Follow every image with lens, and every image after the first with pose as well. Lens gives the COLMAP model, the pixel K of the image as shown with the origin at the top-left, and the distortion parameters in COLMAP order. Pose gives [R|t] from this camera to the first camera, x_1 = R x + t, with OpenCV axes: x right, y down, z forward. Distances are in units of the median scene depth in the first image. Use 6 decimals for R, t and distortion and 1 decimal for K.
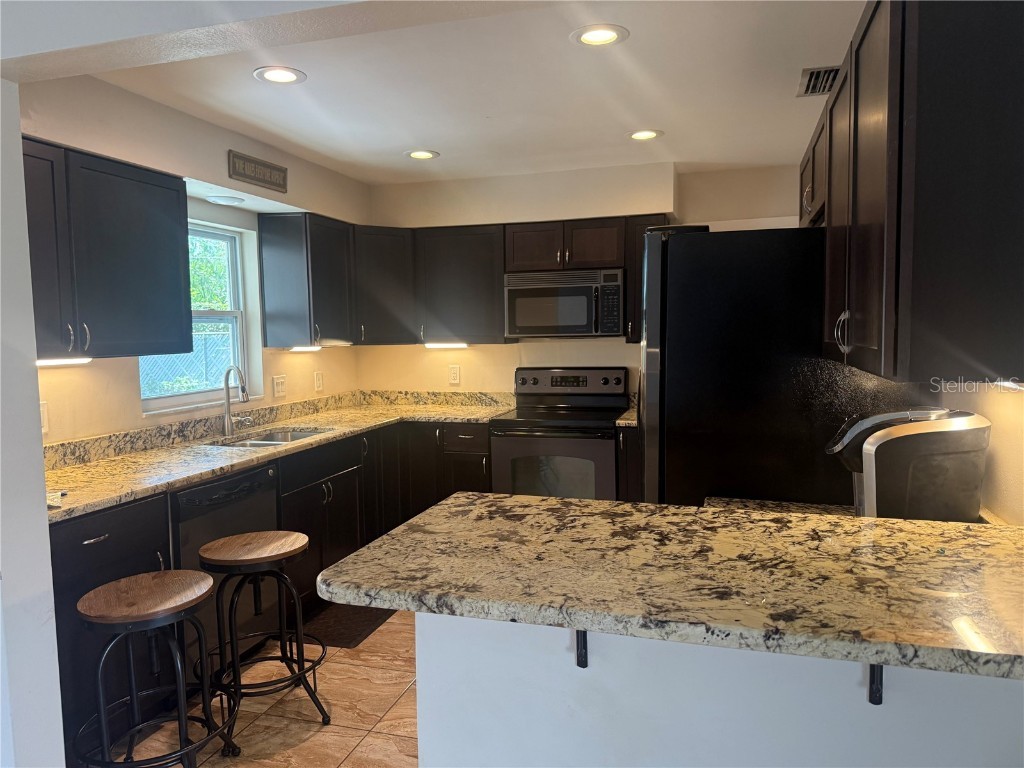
lens RADIAL K [[717.9, 0, 507.1], [0, 717.9, 387.0], [0, 0, 1]] dist [0.130133, -0.216165]
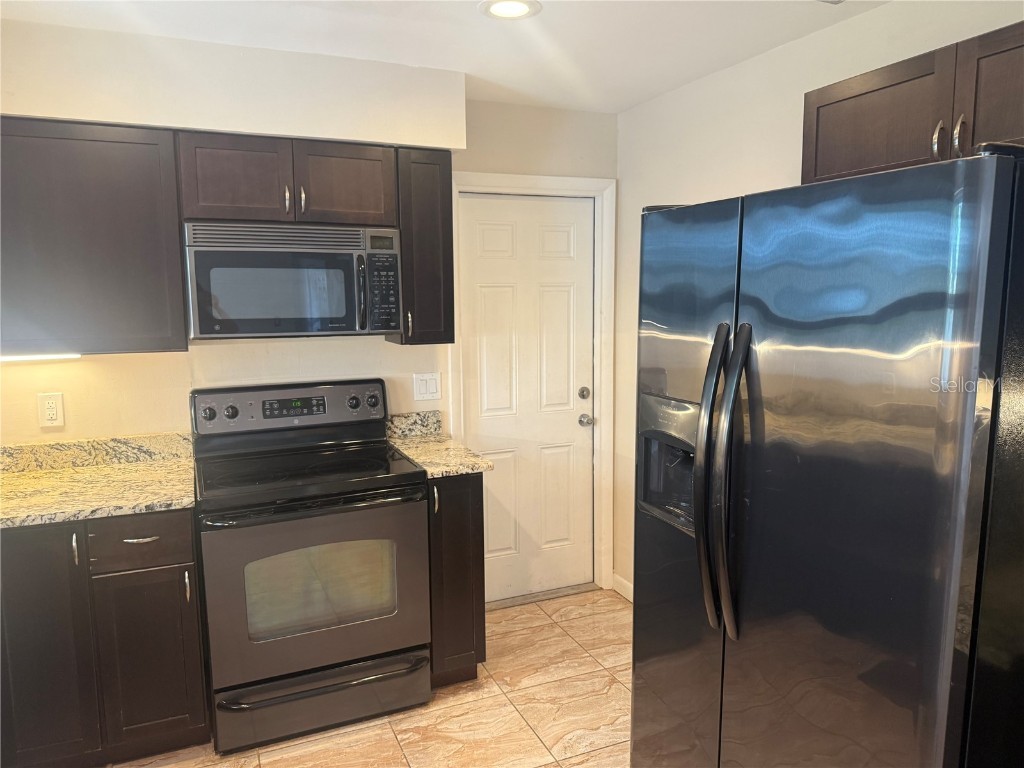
lens RADIAL K [[717.9, 0, 507.1], [0, 717.9, 387.0], [0, 0, 1]] dist [0.130133, -0.216165]
pose [[0.755238, -0.072304, 0.651451, -0.199710], [0.047425, 0.997320, 0.055711, -0.057011], [-0.653733, -0.011180, 0.756643, 0.462105]]
